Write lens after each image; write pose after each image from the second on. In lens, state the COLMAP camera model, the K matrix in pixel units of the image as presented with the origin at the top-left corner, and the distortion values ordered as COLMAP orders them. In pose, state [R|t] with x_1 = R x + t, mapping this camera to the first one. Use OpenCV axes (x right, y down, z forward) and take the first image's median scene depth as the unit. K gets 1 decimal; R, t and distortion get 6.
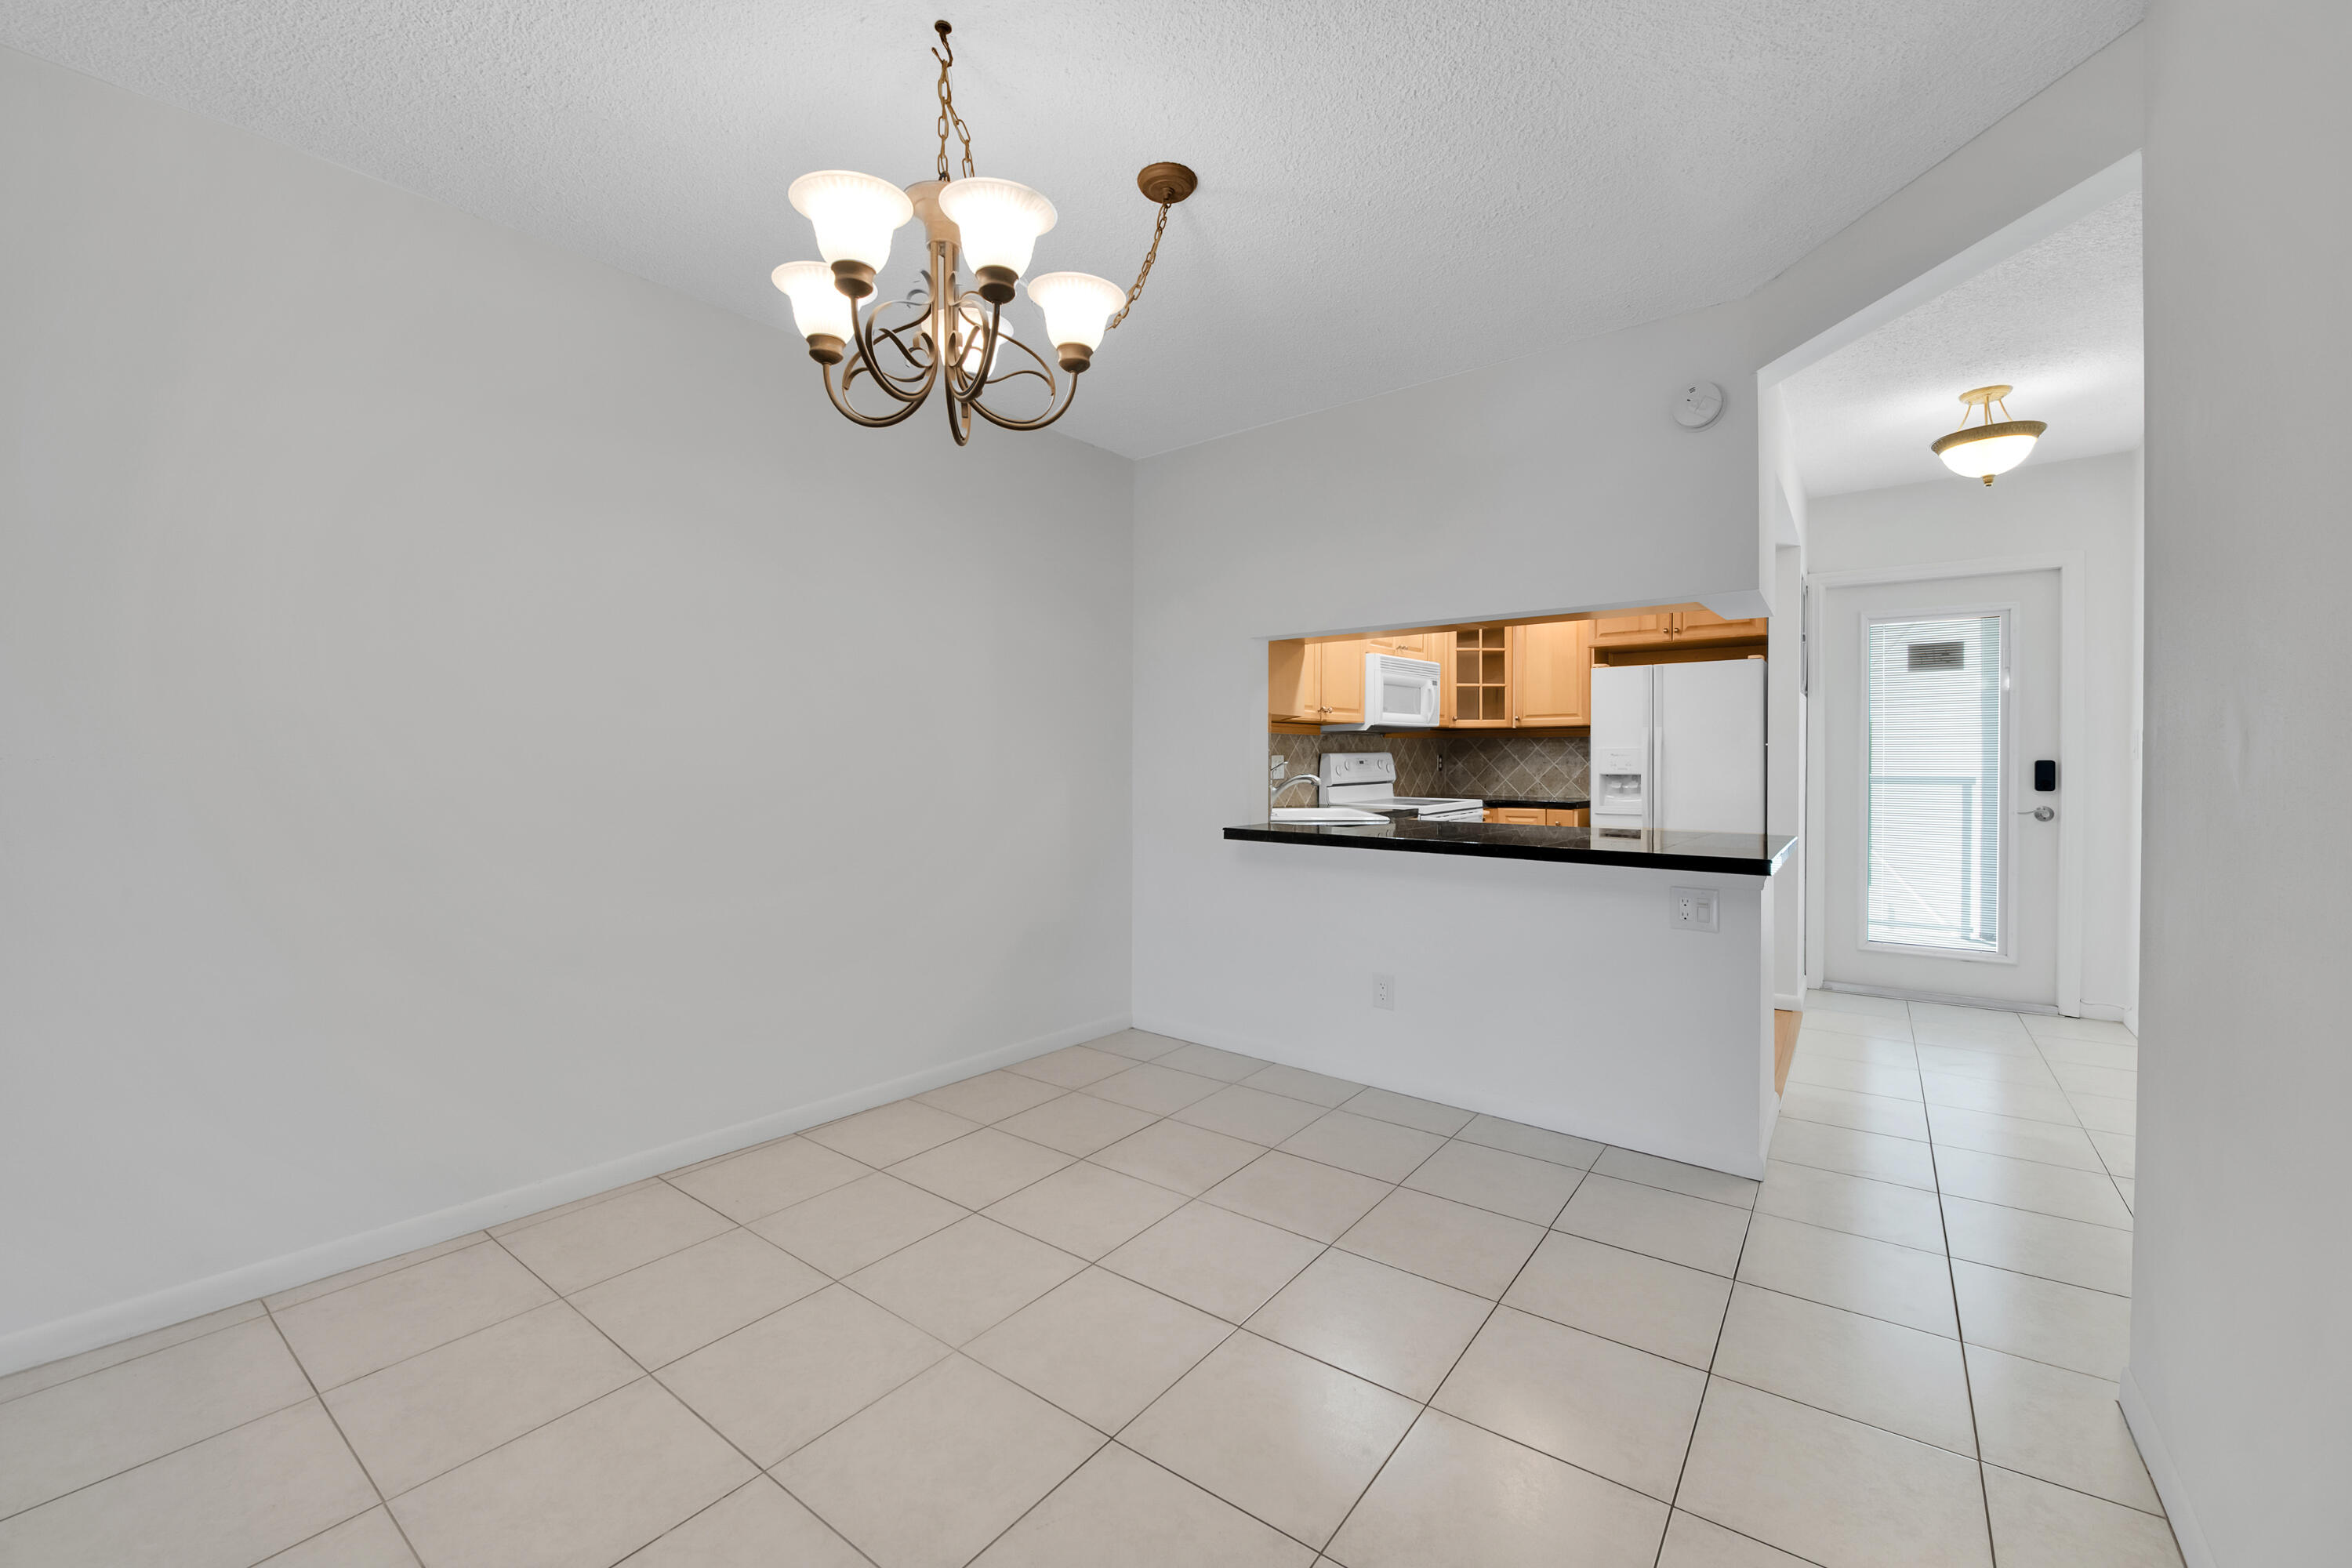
lens RADIAL K [[958.9, 0, 1166.1], [0, 958.9, 782.8], [0, 0, 1]] dist [-0.013971, -0.000107]
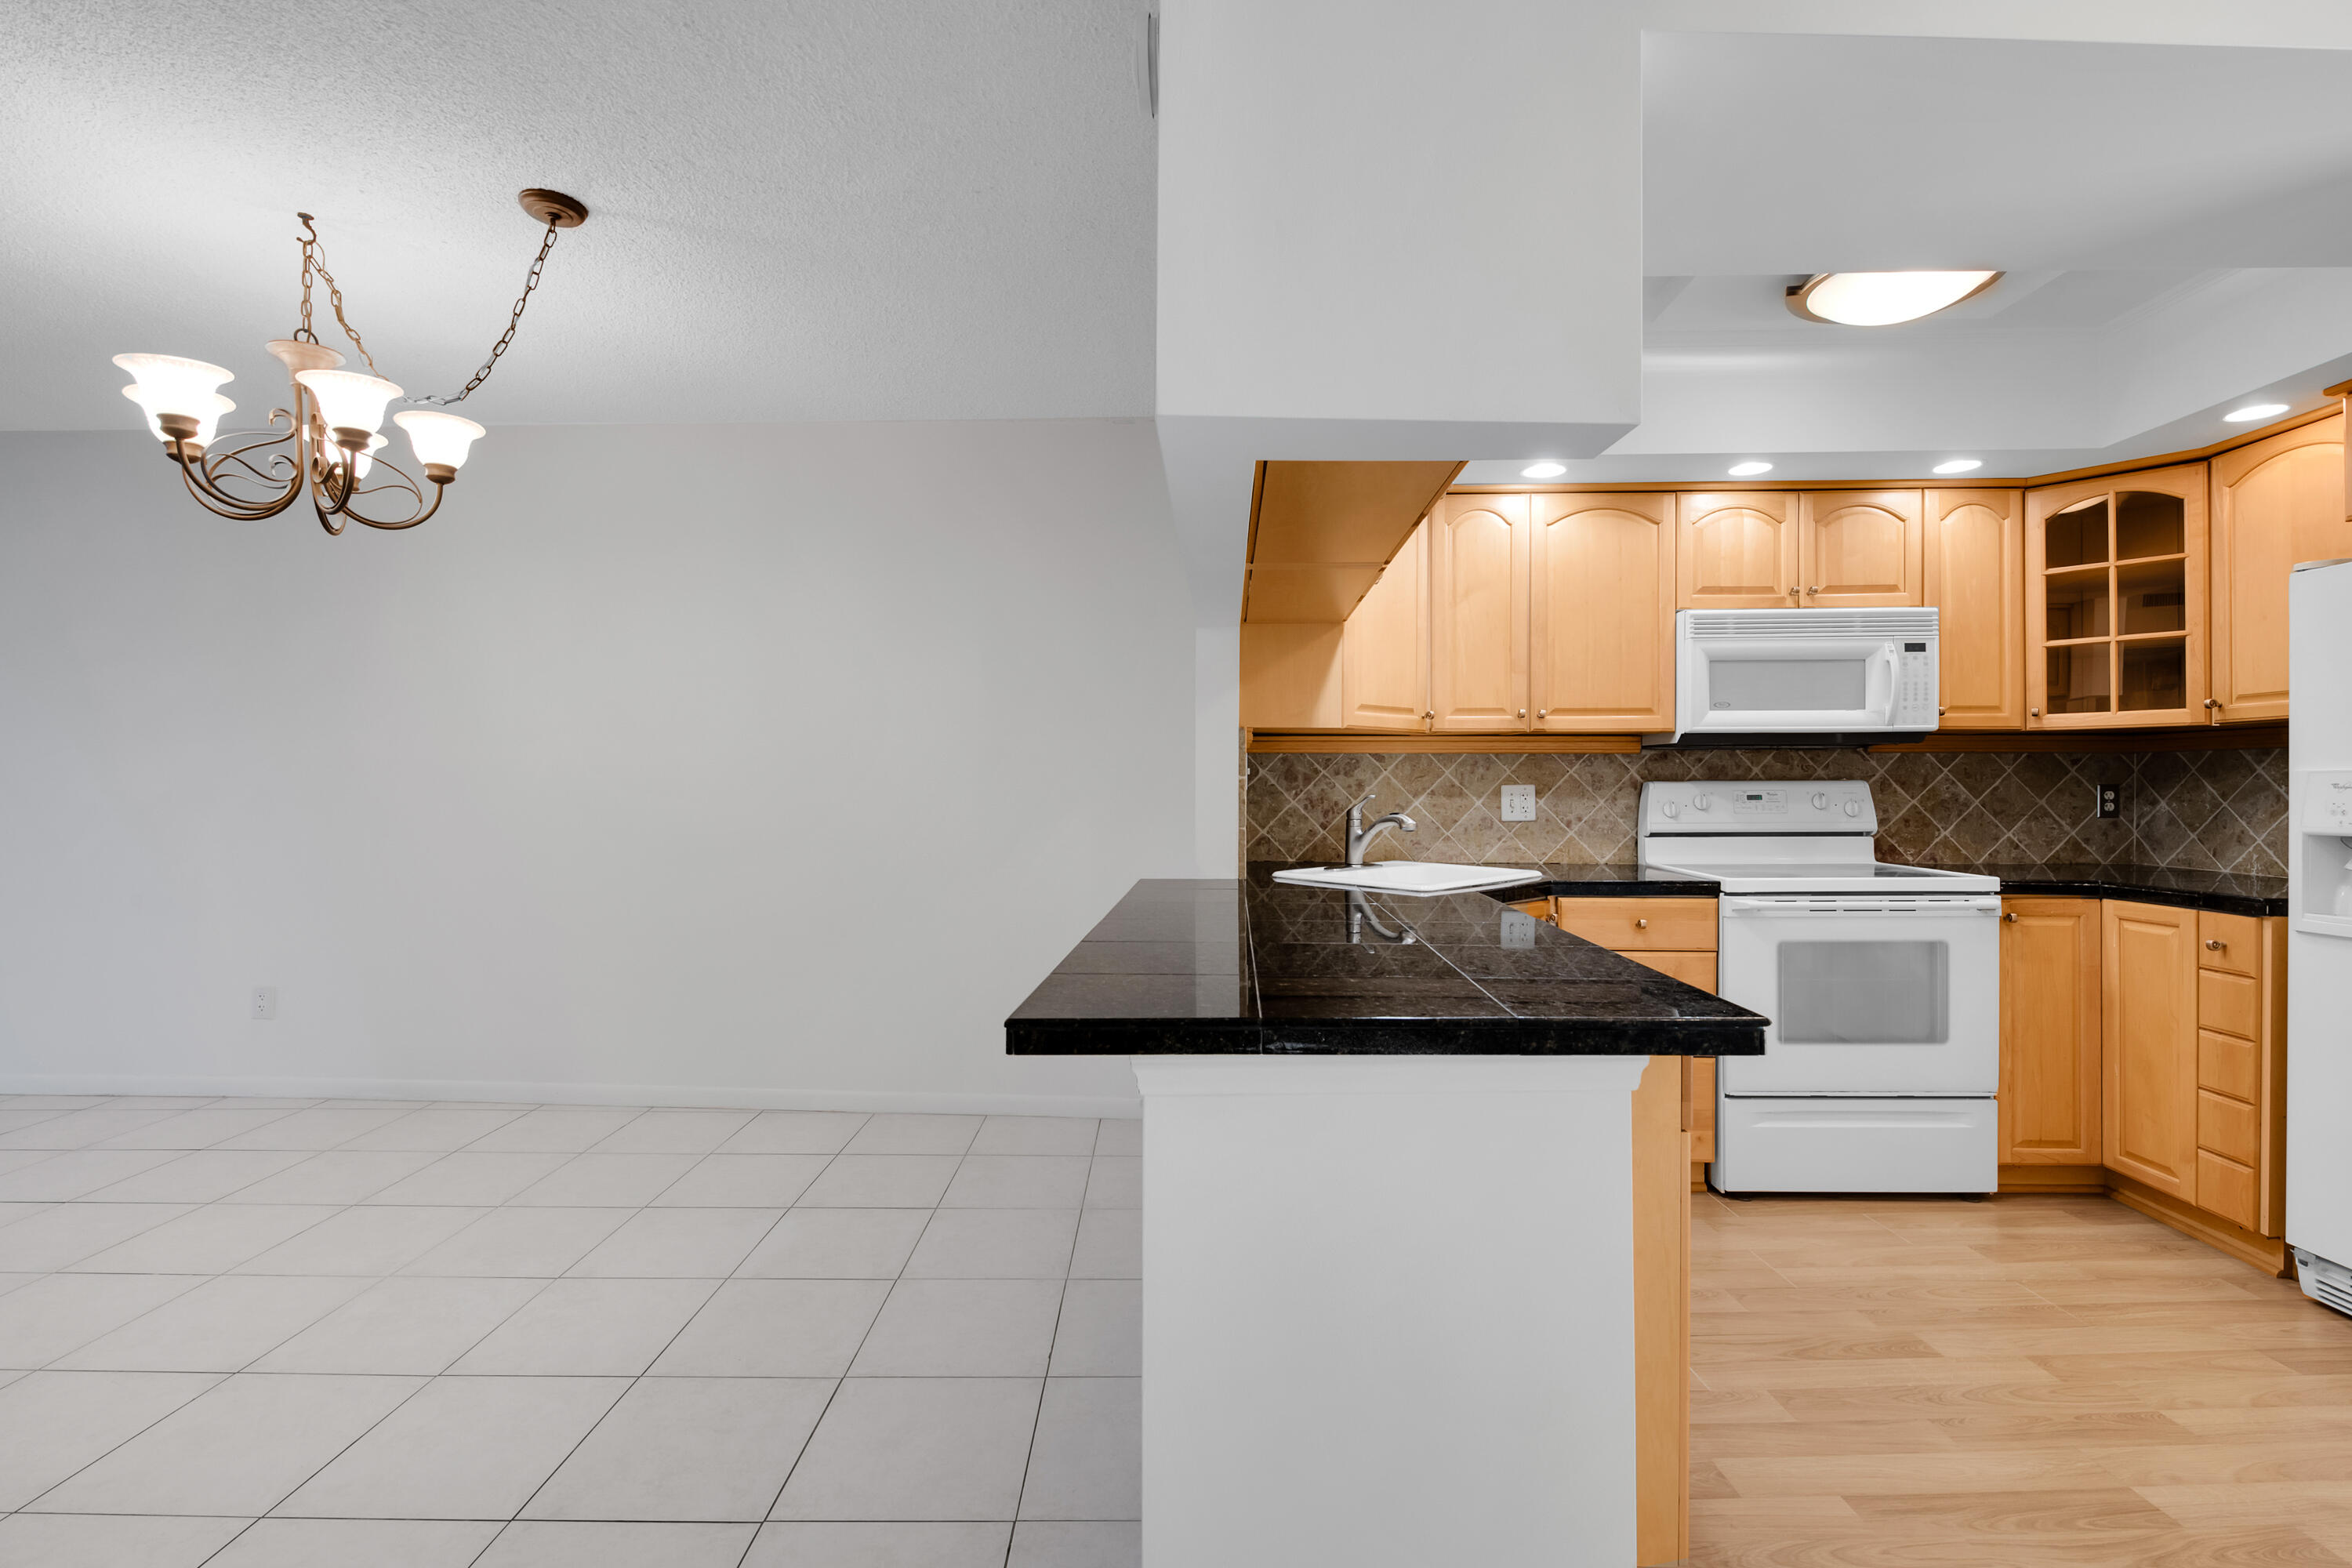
lens RADIAL K [[958.9, 0, 1168.4], [0, 958.9, 788.1], [0, 0, 1]] dist [-0.013971, -0.000107]
pose [[0.603857, 0.003237, -0.797086, 0.454023], [-0.023851, 0.999617, -0.014009, -0.010677], [0.796736, 0.027471, 0.603703, 0.371343]]
